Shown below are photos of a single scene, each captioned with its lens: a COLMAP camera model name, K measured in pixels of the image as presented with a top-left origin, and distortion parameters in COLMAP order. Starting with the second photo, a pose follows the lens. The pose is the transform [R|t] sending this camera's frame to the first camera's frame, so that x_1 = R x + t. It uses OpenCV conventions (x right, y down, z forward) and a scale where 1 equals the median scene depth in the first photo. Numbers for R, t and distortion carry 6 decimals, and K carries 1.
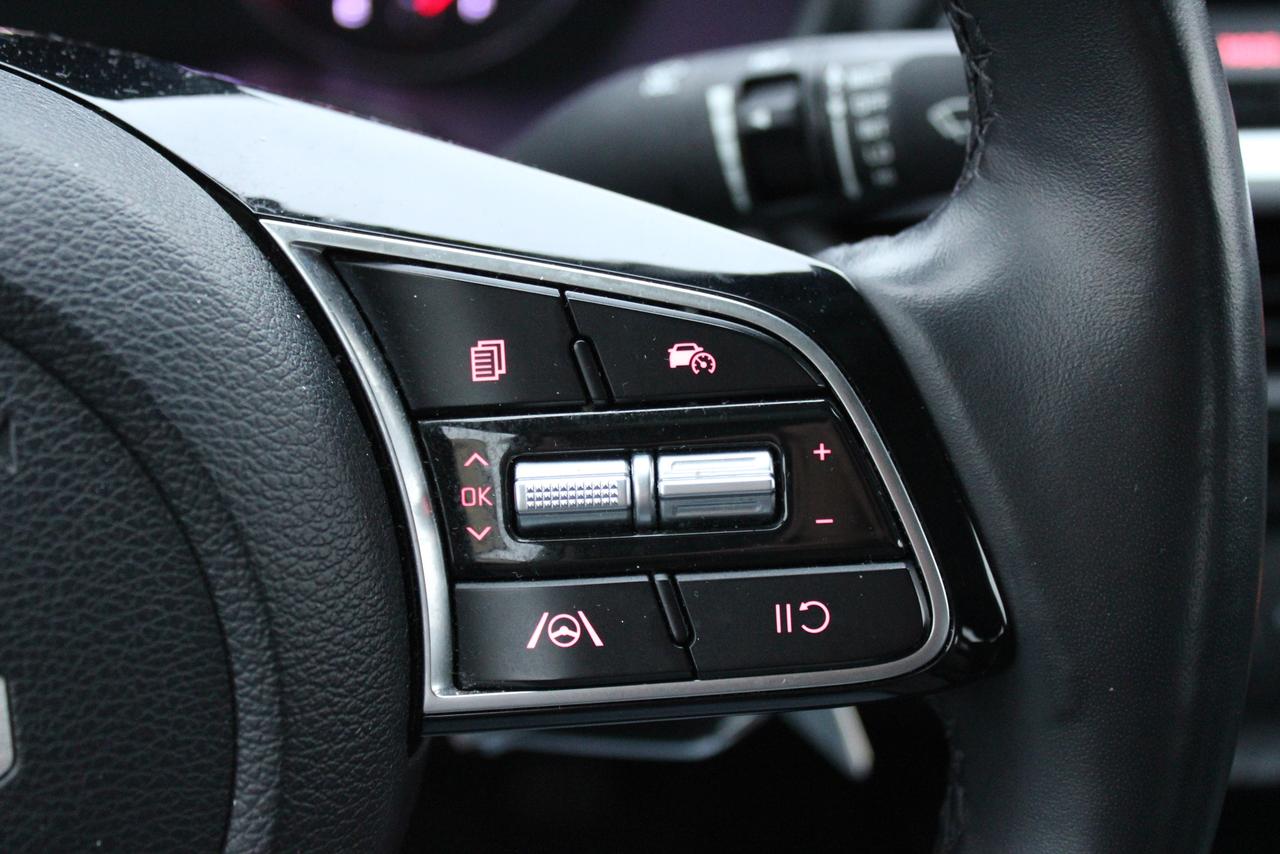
lens RADIAL K [[1897.9, 0, 640.0], [0, 1897.9, 427.0], [0, 0, 1]] dist [-0.016834, -0.043554]
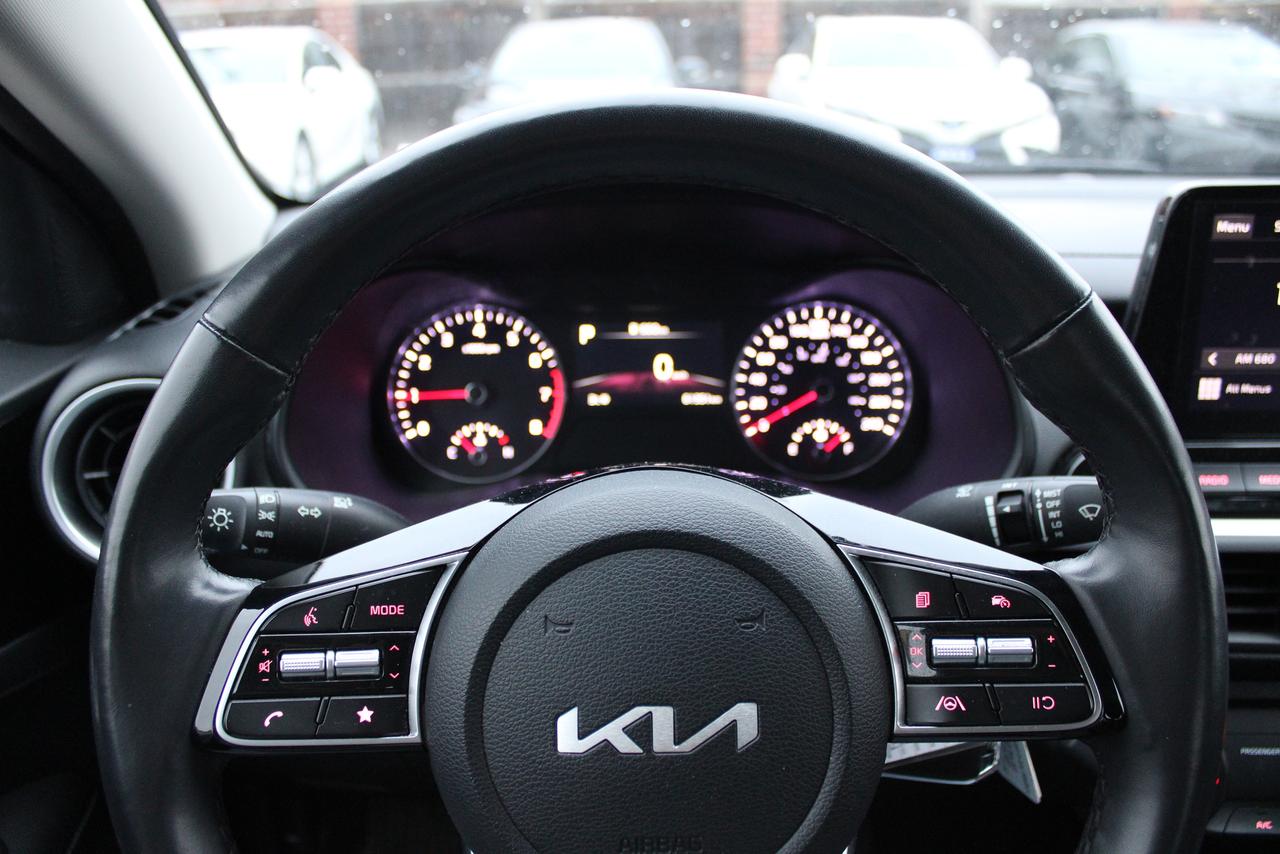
lens RADIAL K [[1062.8, 0, 640.0], [0, 1062.8, 427.0], [0, 0, 1]] dist [-0.147965, 0.113739]
pose [[0.979145, 0.016107, -0.202523, -0.174669], [-0.059823, 0.975515, -0.211640, 0.064224], [0.194155, 0.219342, 0.956134, -0.545207]]
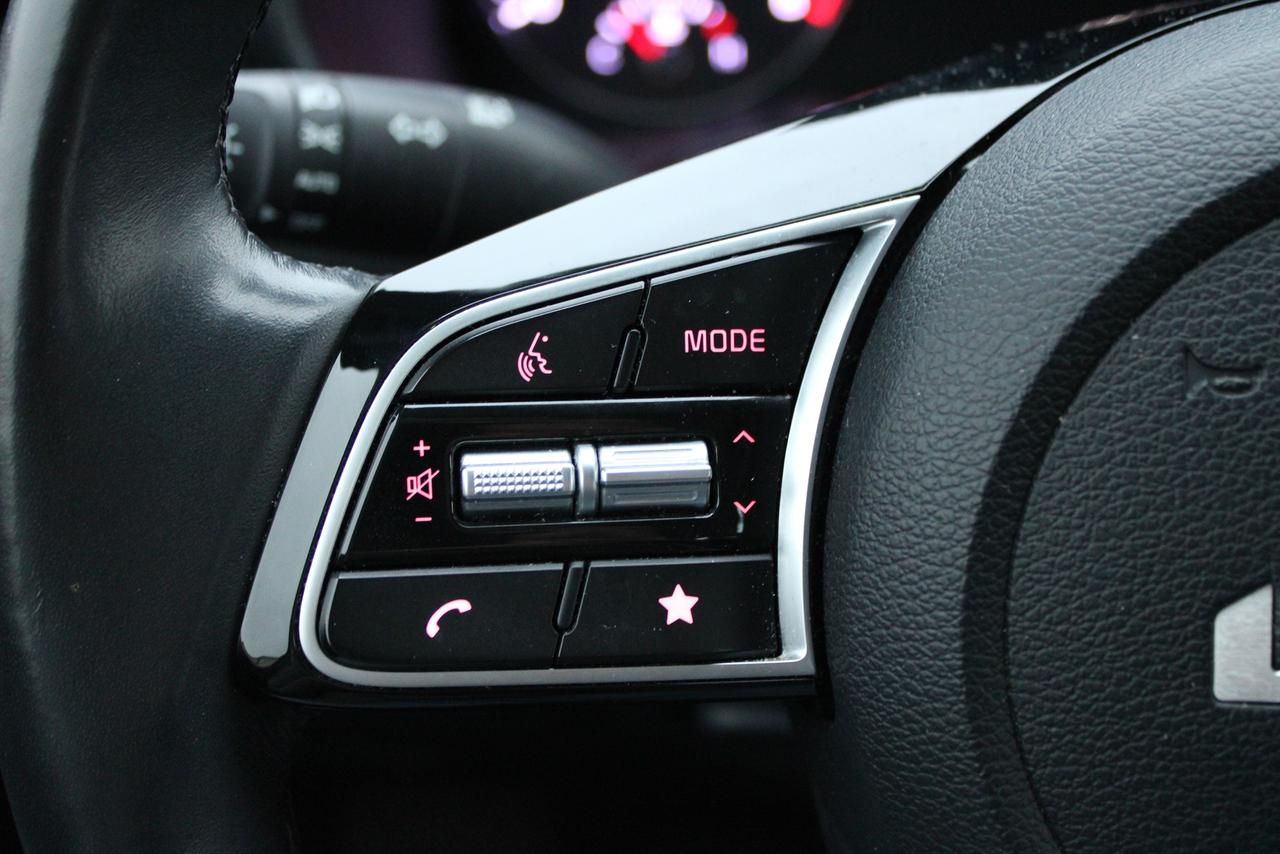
lens RADIAL K [[1897.9, 0, 640.0], [0, 1897.9, 427.0], [0, 0, 1]] dist [-0.016834, -0.043554]
pose [[0.971944, 0.056342, -0.228364, -0.631687], [-0.068940, 0.996486, -0.047563, 0.124848], [0.224882, 0.061972, 0.972413, -0.157111]]
